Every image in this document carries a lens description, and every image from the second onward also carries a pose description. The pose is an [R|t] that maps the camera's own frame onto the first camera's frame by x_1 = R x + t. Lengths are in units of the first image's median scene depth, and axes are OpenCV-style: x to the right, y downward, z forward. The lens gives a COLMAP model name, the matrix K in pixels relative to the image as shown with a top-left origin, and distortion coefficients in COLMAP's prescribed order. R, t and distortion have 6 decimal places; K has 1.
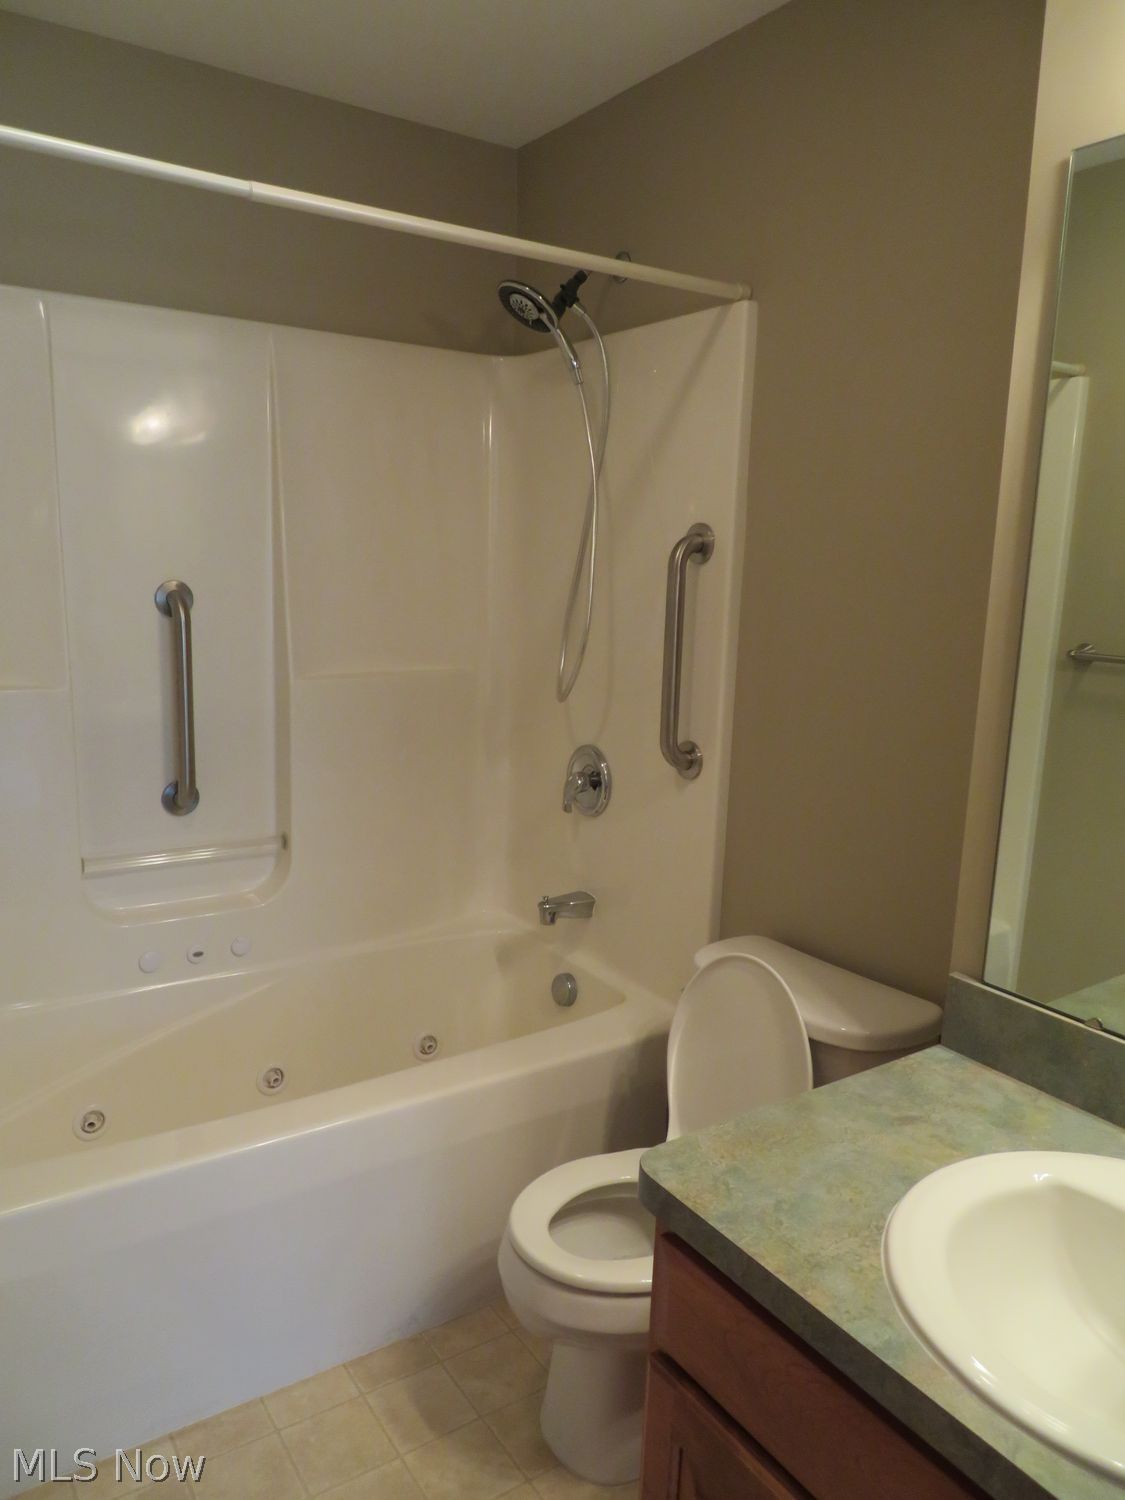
lens RADIAL K [[1076.3, 0, 562.5], [0, 1076.3, 750.0], [0, 0, 1]] dist [-0.007296, 0.001205]
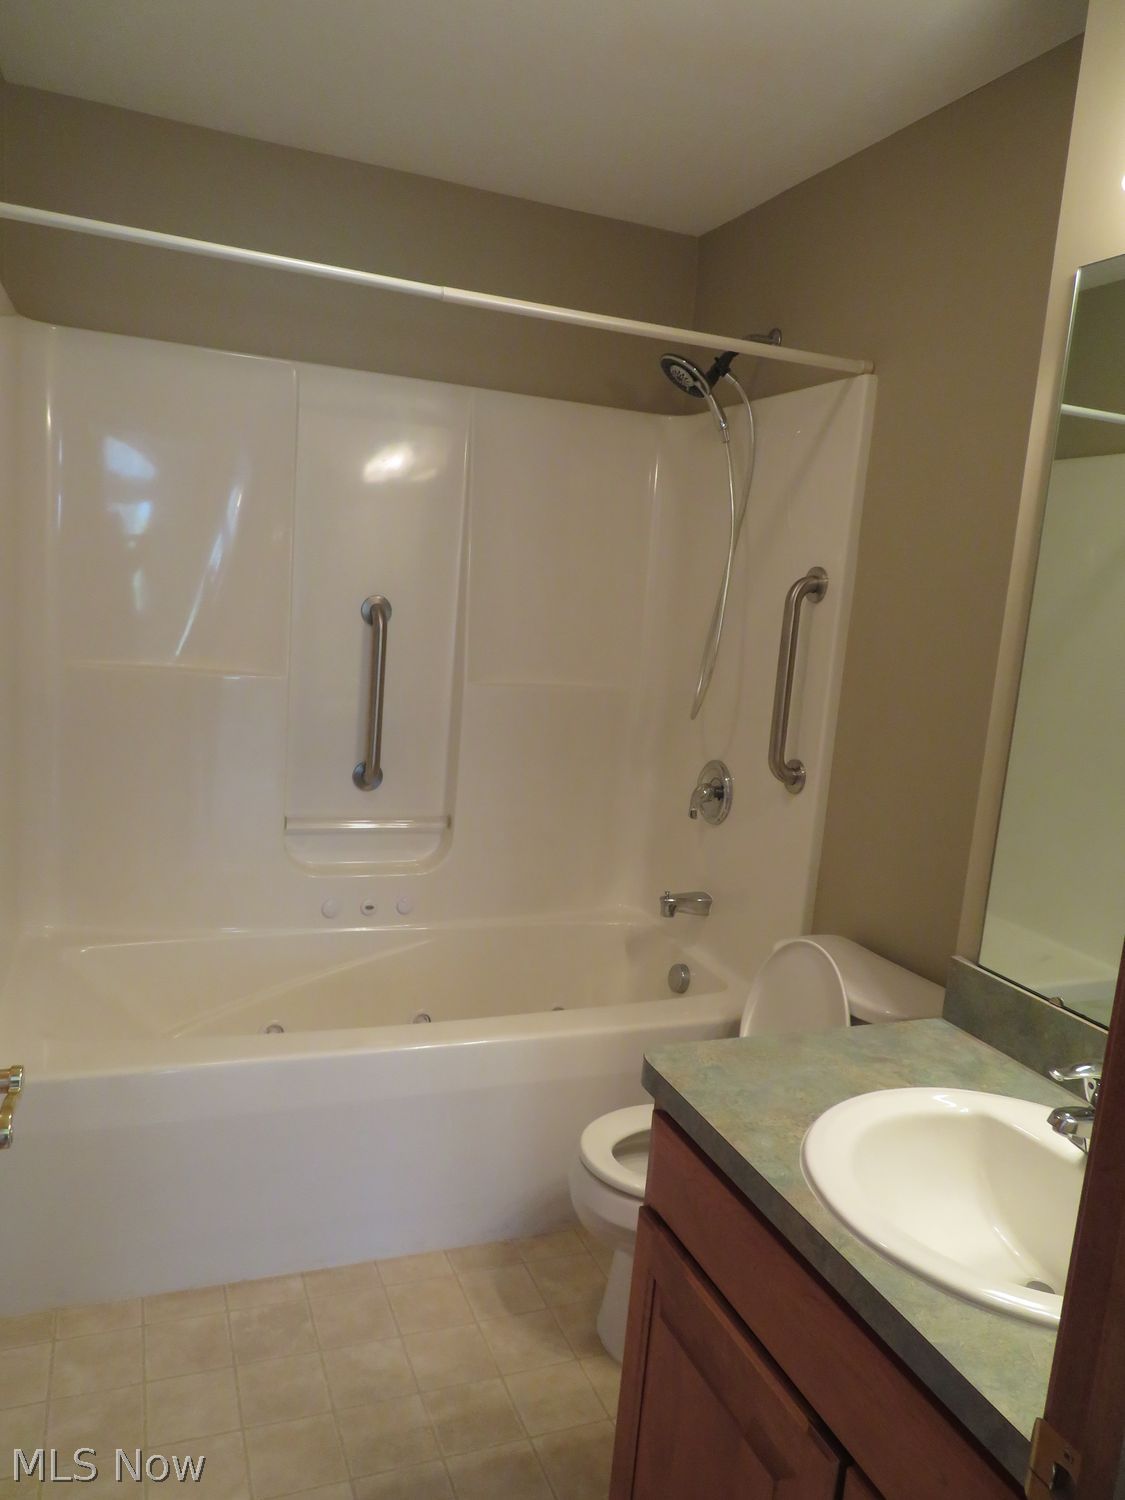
lens RADIAL K [[1076.3, 0, 562.5], [0, 1076.3, 750.0], [0, 0, 1]] dist [-0.007296, 0.001205]
pose [[0.976965, 0.076879, -0.199071, 0.104920], [-0.084181, 0.996044, -0.028467, 0.035102], [0.196095, 0.044569, 0.979572, -0.150164]]
